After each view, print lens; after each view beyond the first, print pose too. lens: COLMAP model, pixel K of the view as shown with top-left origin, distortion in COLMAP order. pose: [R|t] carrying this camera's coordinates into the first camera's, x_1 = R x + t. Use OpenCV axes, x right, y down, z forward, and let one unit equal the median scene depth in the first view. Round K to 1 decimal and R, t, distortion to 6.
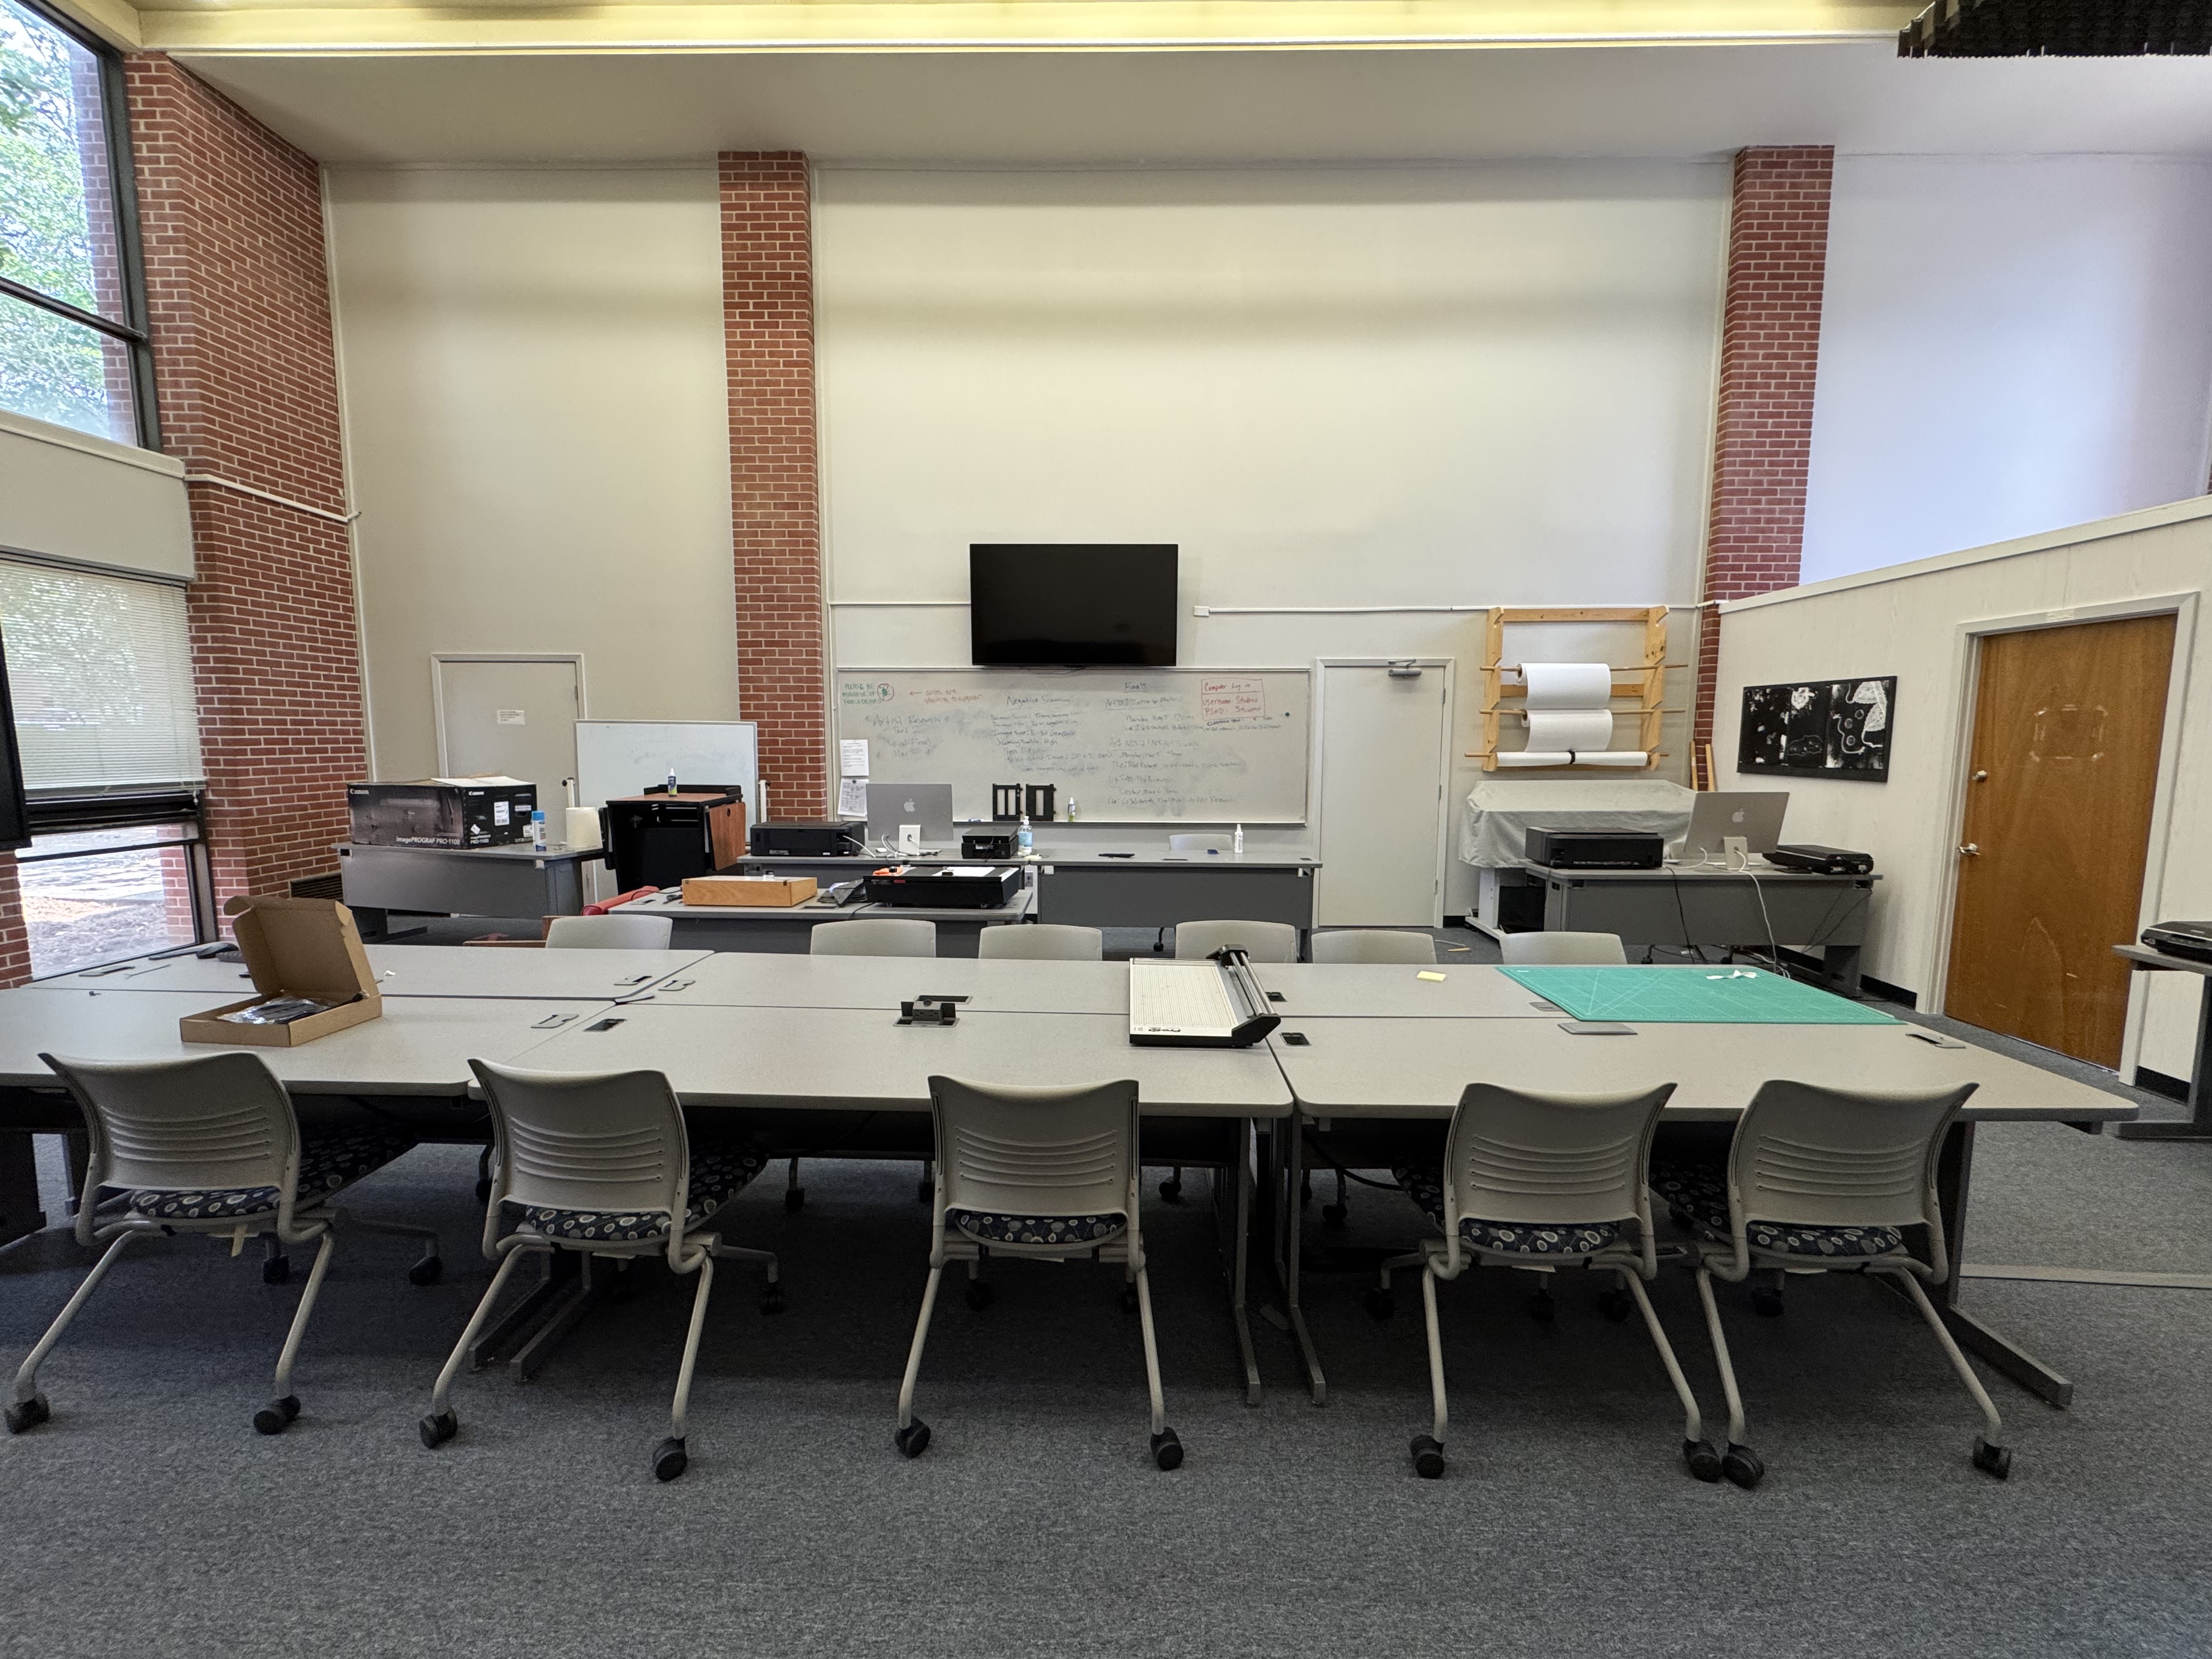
lens RADIAL K [[879.0, 0, 1106.0], [0, 879.0, 829.5], [0, 0, 1]] dist [0.000335, -0.000580]
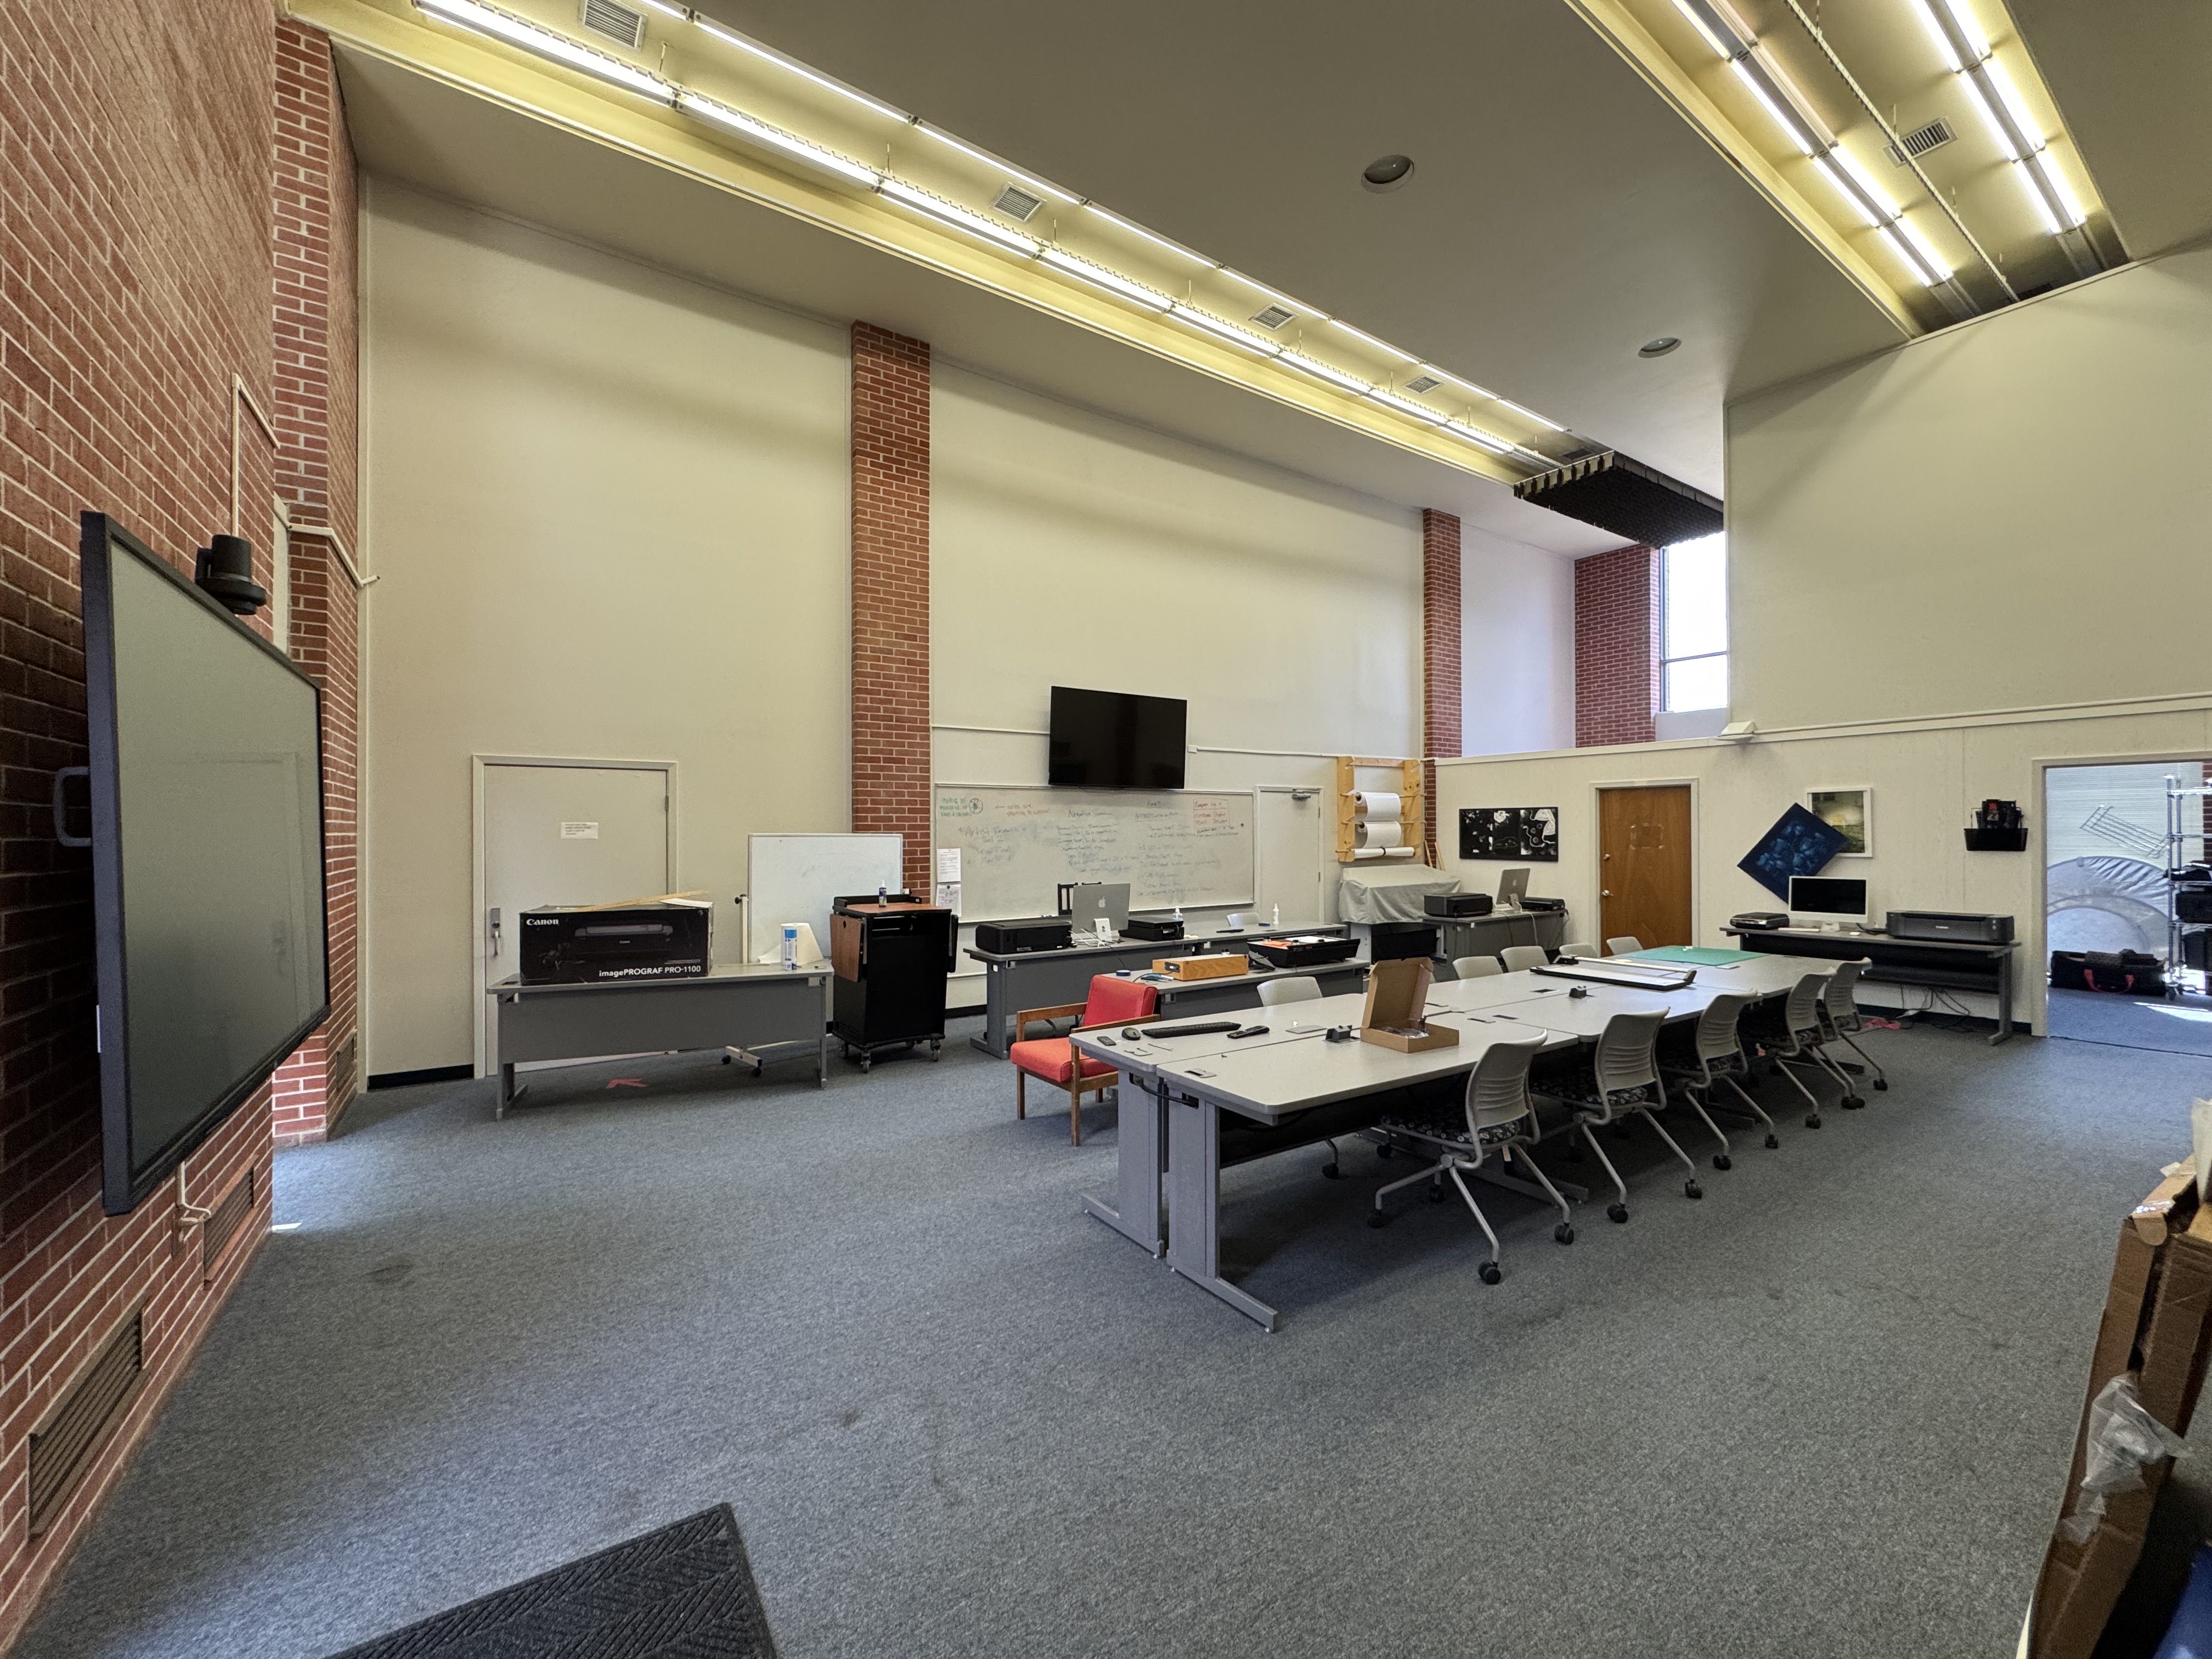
lens RADIAL K [[879.0, 0, 1106.0], [0, 879.0, 829.5], [0, 0, 1]] dist [0.000335, -0.000580]
pose [[0.818762, -0.005905, 0.574103, -0.791068], [0.067933, 0.993919, -0.086661, -0.018730], [-0.570100, 0.109955, 0.814184, -0.004874]]
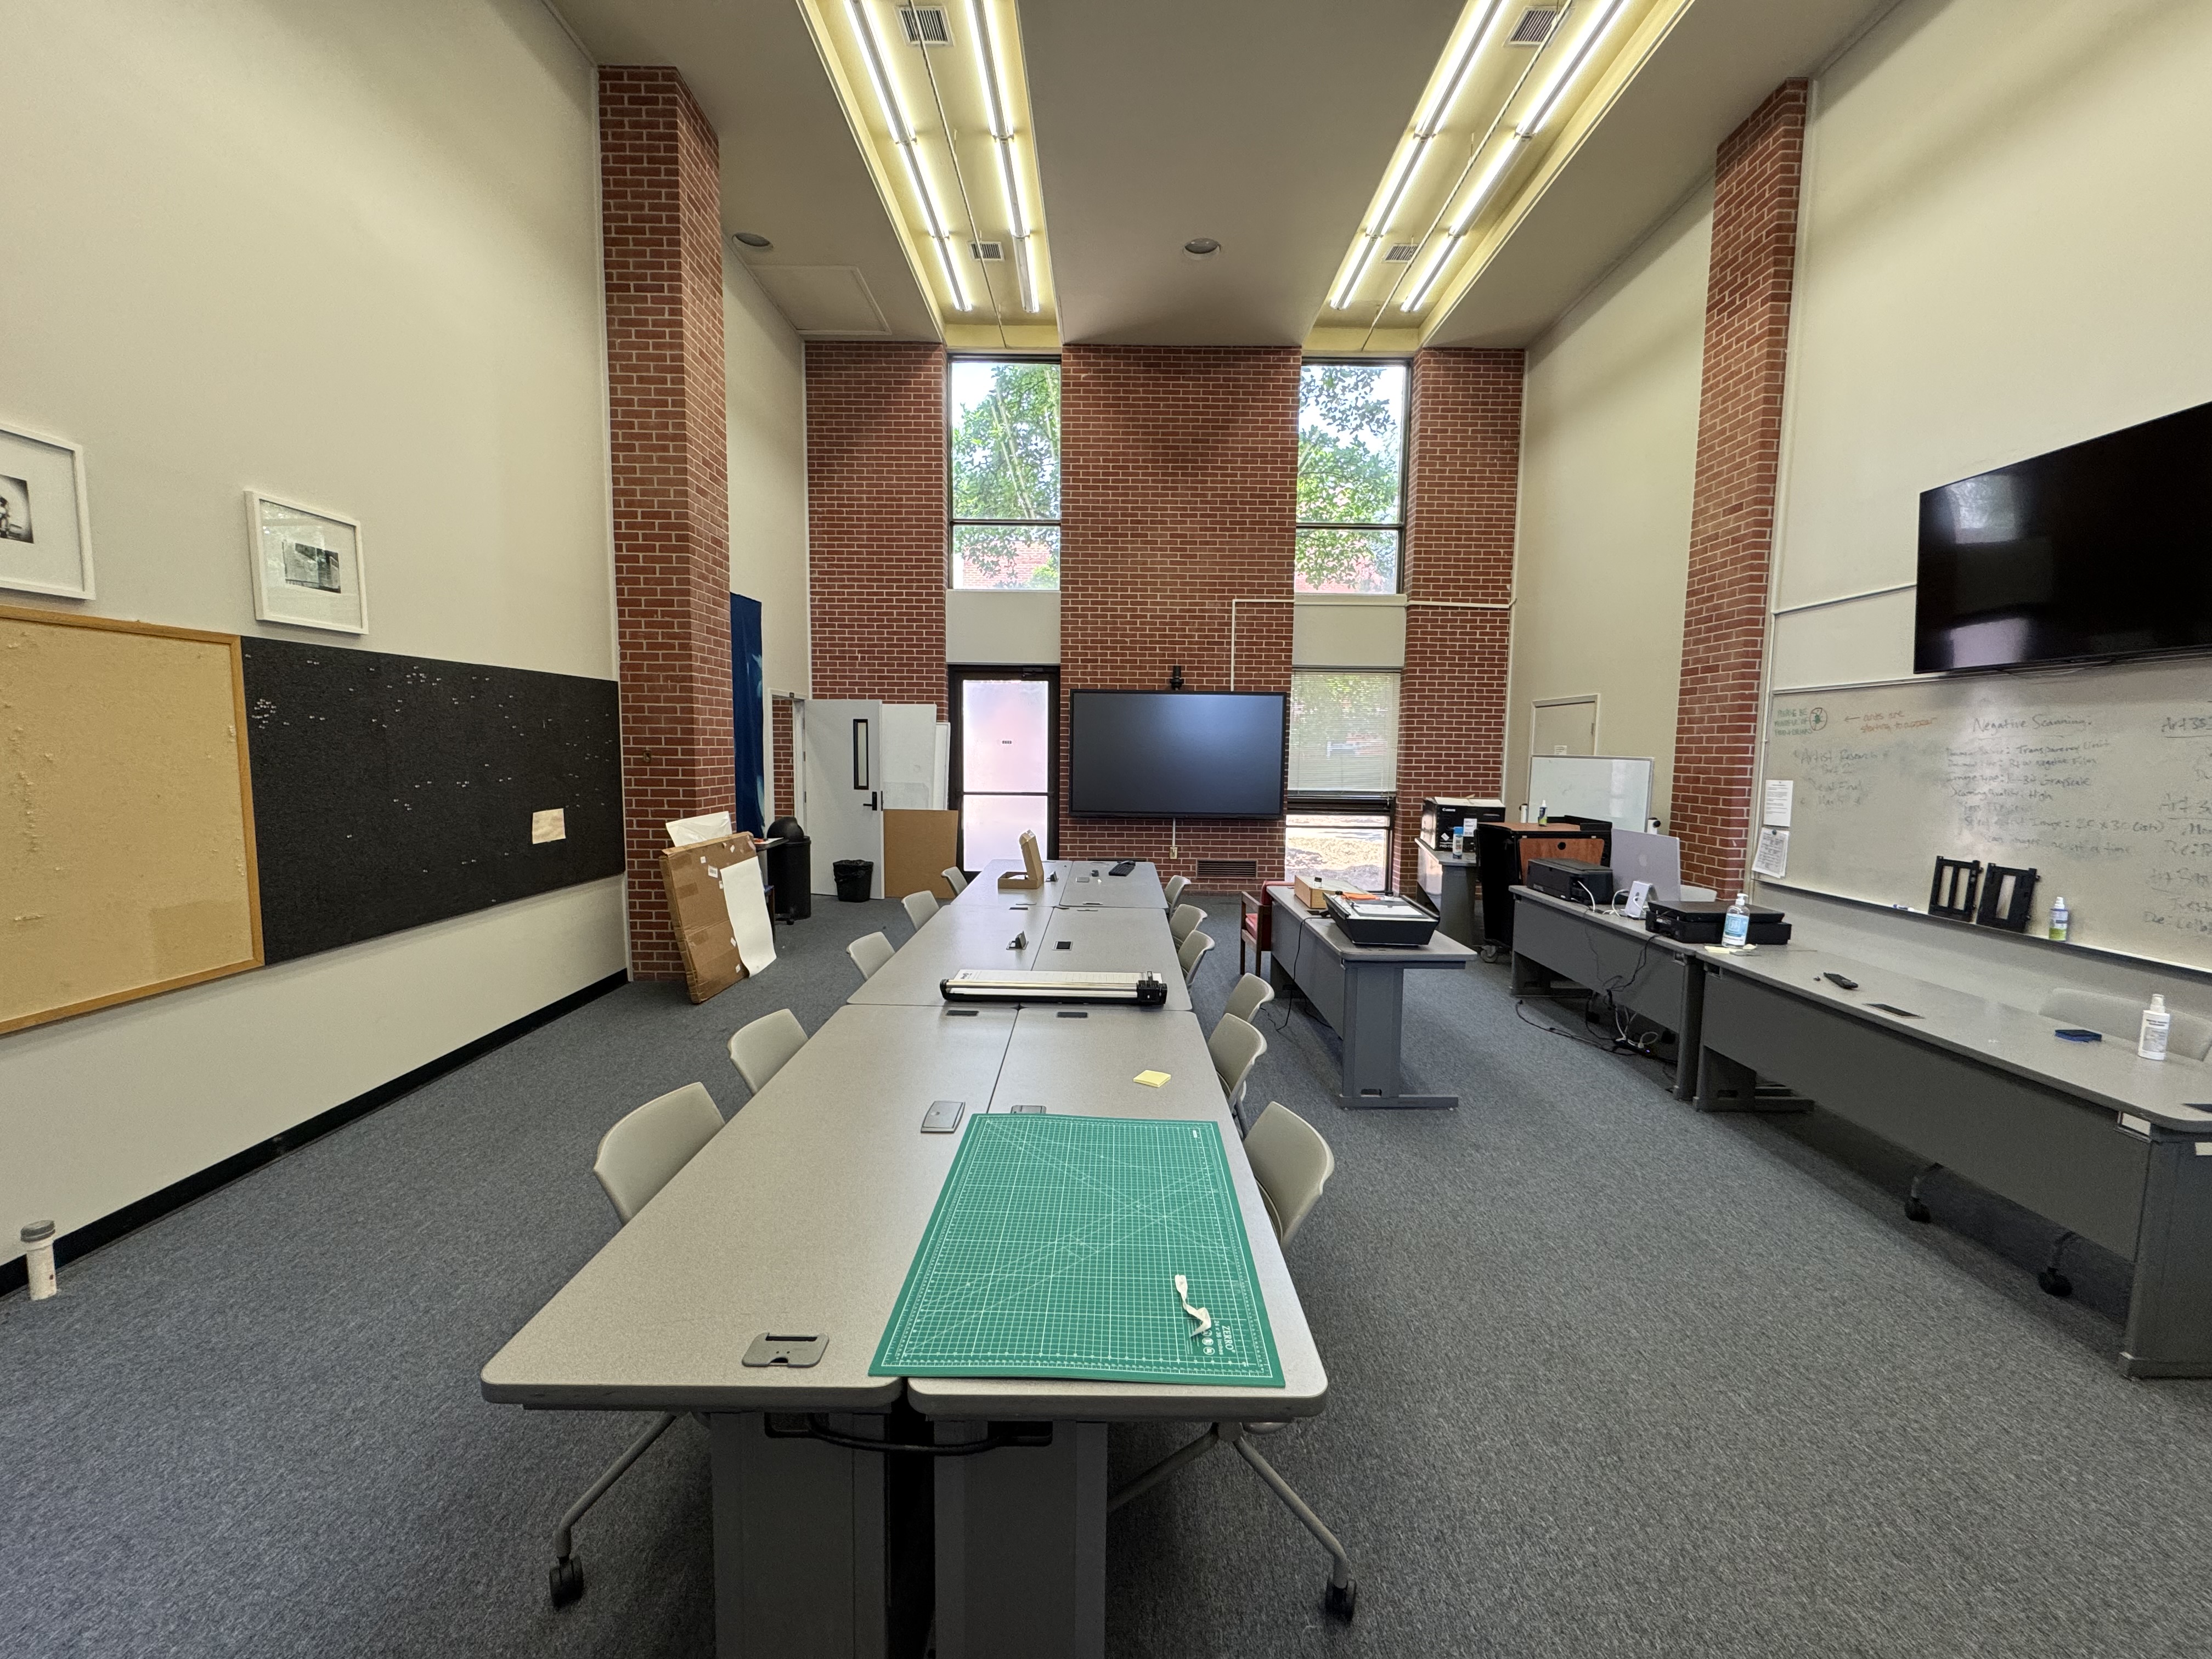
lens RADIAL K [[879.0, 0, 1106.0], [0, 879.0, 829.5], [0, 0, 1]] dist [0.000335, -0.000580]
pose [[0.008338, 0.089822, -0.995923, 0.525394], [-0.115923, 0.989329, 0.088257, -0.060416], [0.993223, 0.114714, 0.018661, 0.405819]]
